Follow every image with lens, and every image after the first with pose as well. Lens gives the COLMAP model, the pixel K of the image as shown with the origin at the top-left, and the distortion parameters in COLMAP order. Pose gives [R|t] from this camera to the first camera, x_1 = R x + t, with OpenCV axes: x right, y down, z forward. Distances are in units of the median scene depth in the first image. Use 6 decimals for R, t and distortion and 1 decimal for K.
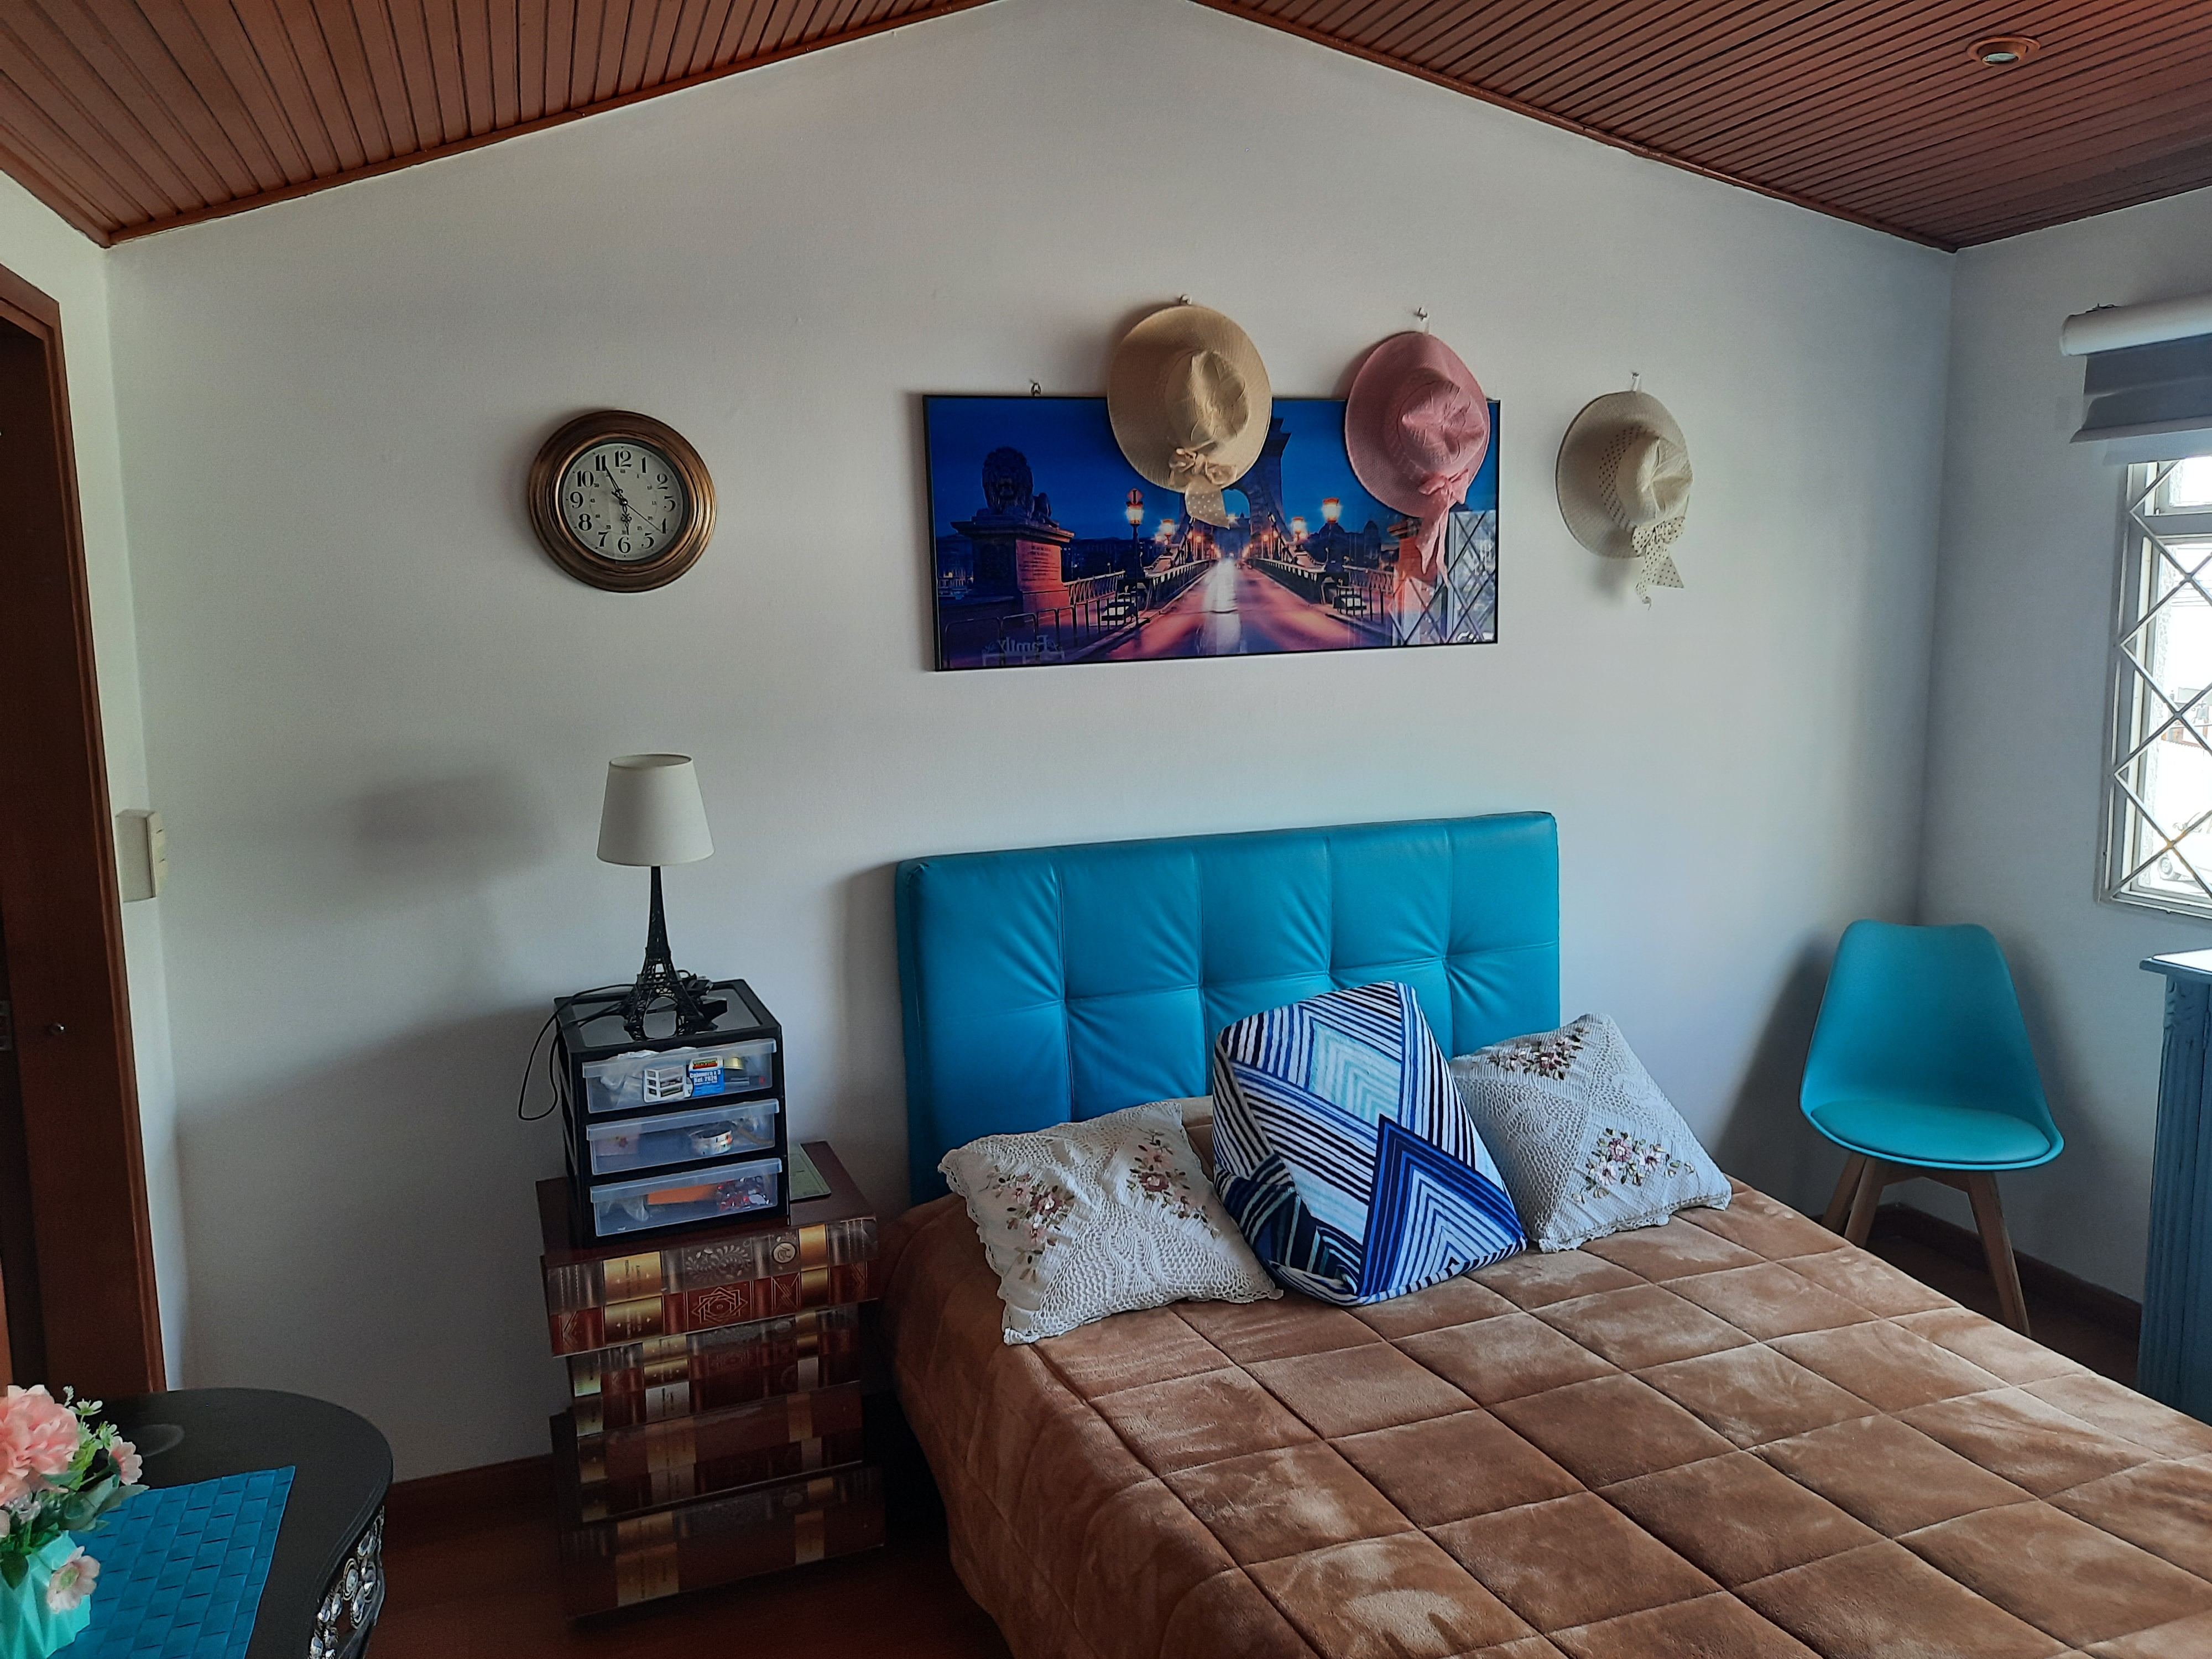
lens RADIAL K [[1638.3, 0, 1110.5], [0, 1638.3, 834.0], [0, 0, 1]] dist [0.020958, -0.005002]
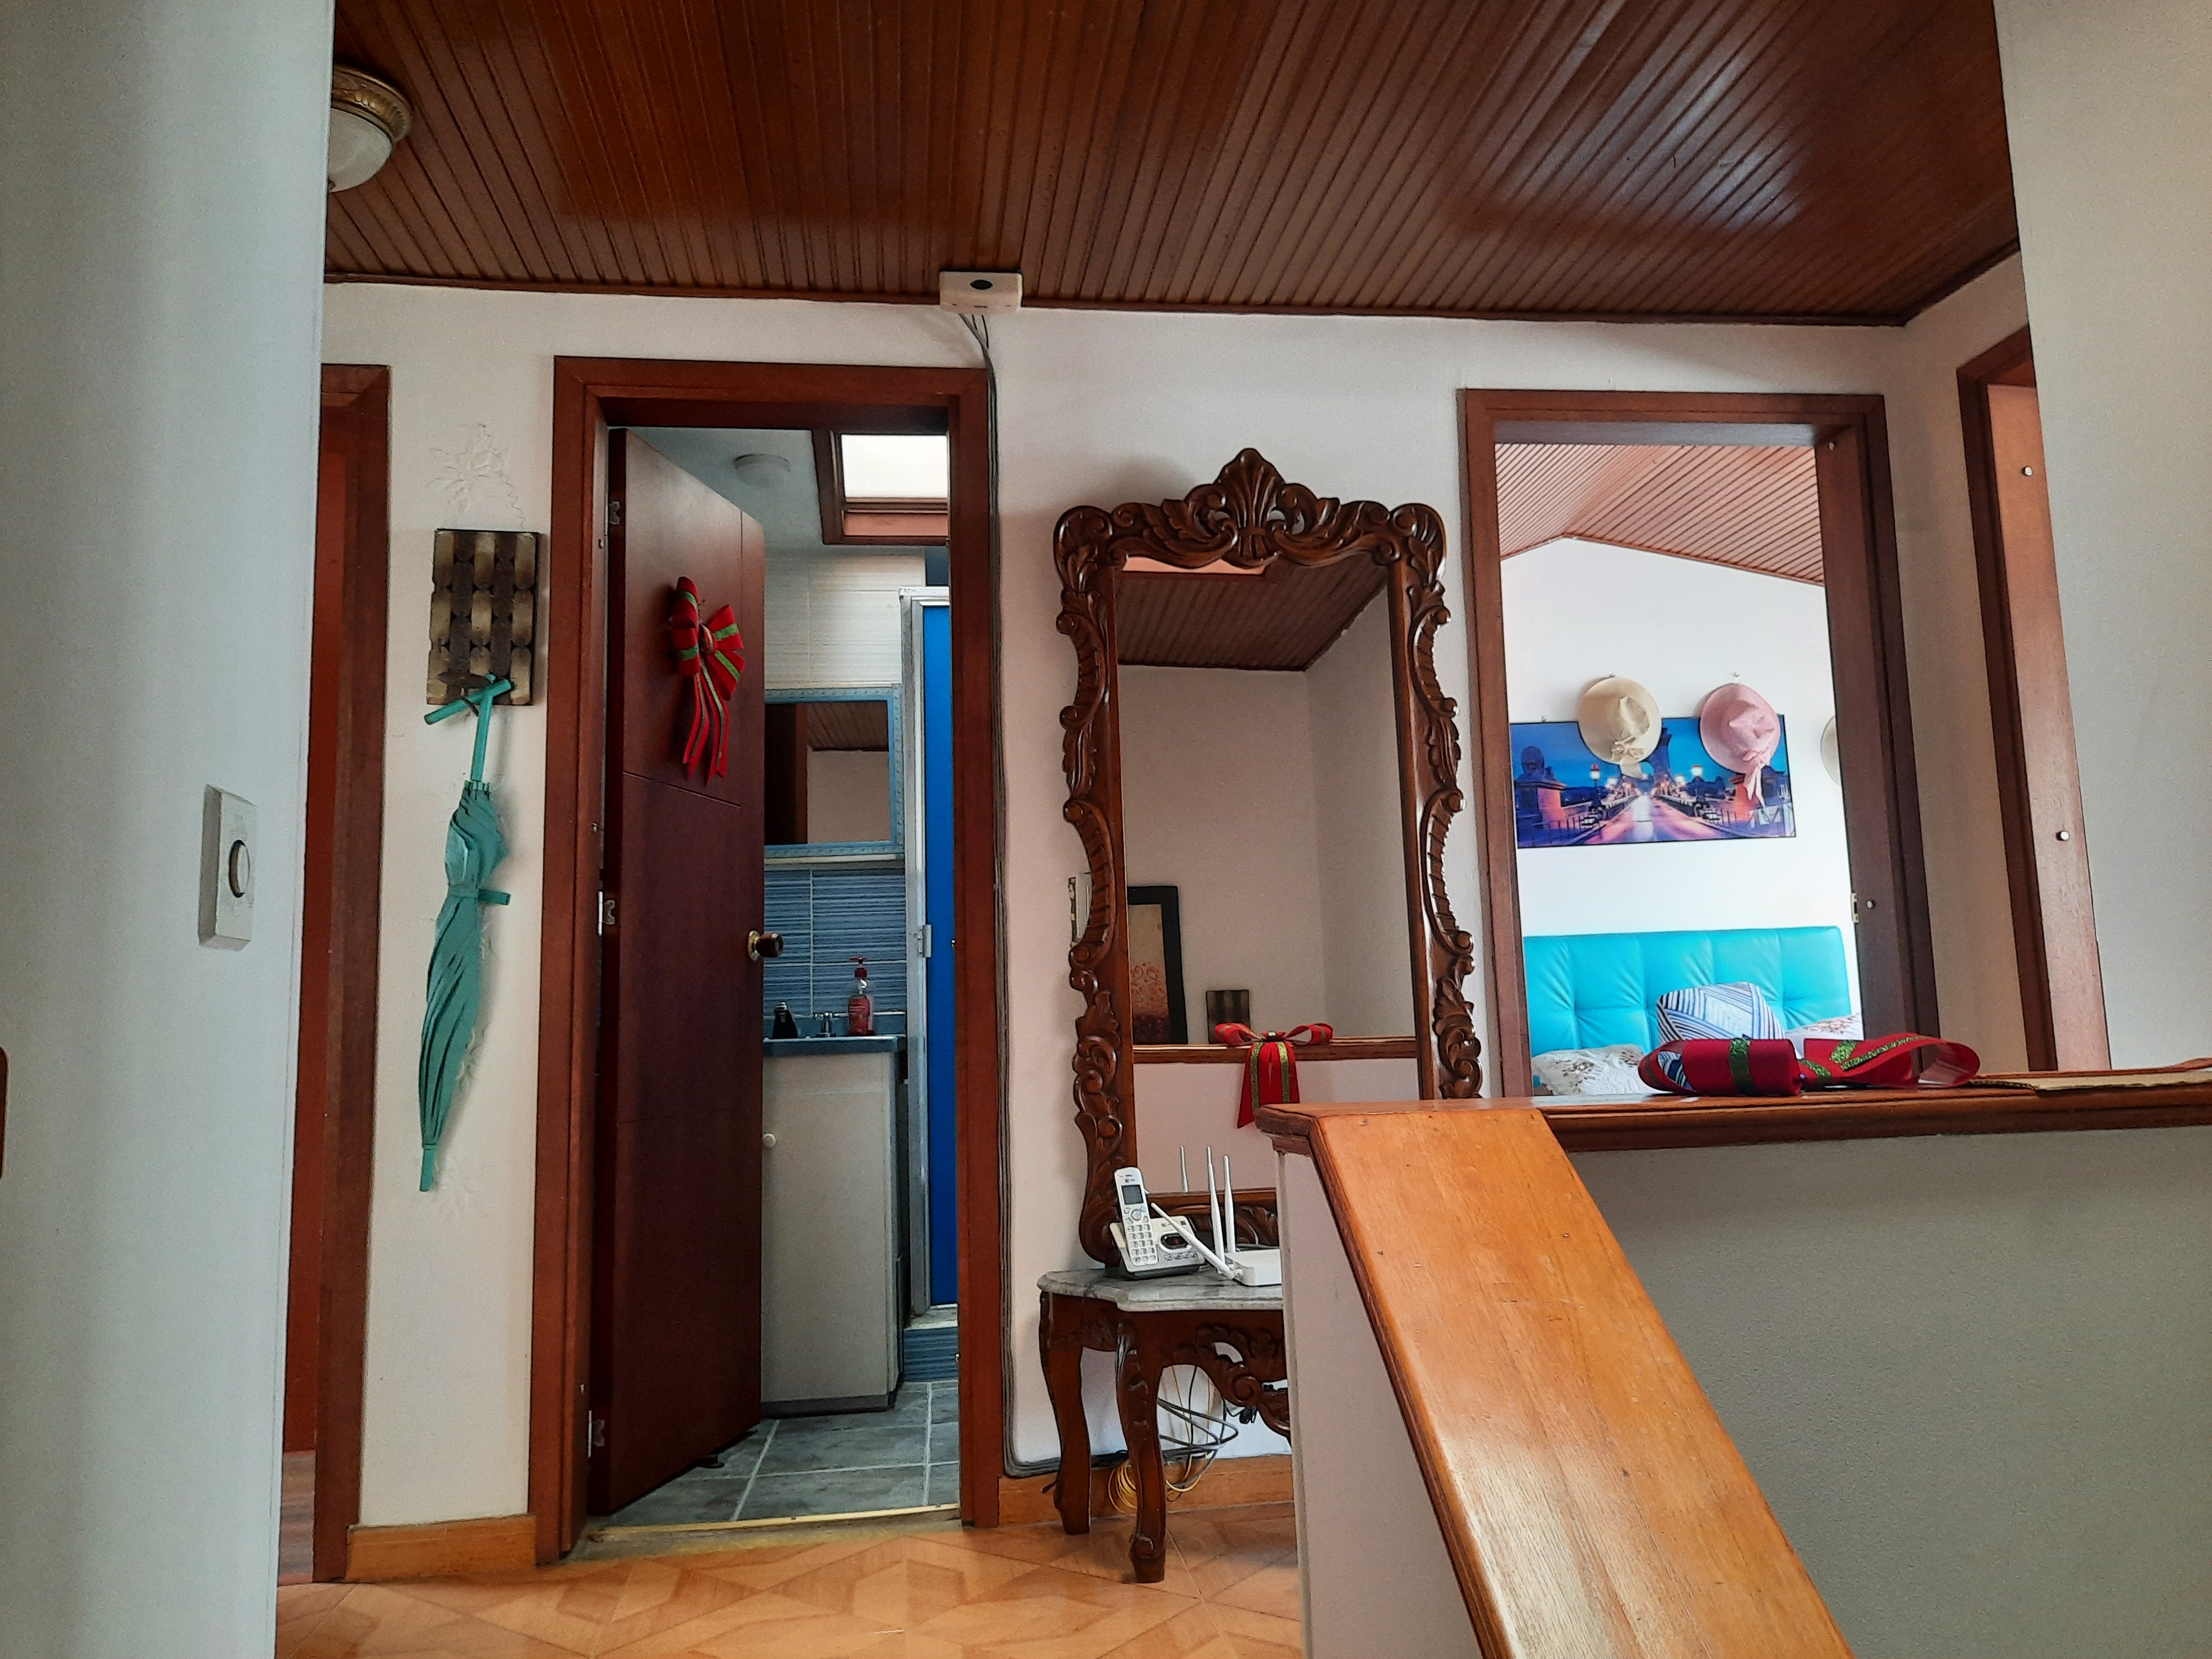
lens RADIAL K [[1638.3, 0, 1096.8], [0, 1638.3, 822.2], [0, 0, 1]] dist [0.020958, -0.005002]
pose [[0.972479, -0.047497, -0.228099, -0.124464], [-0.012295, 0.967175, -0.253813, 0.386783], [0.232667, 0.249632, 0.939973, -1.051154]]
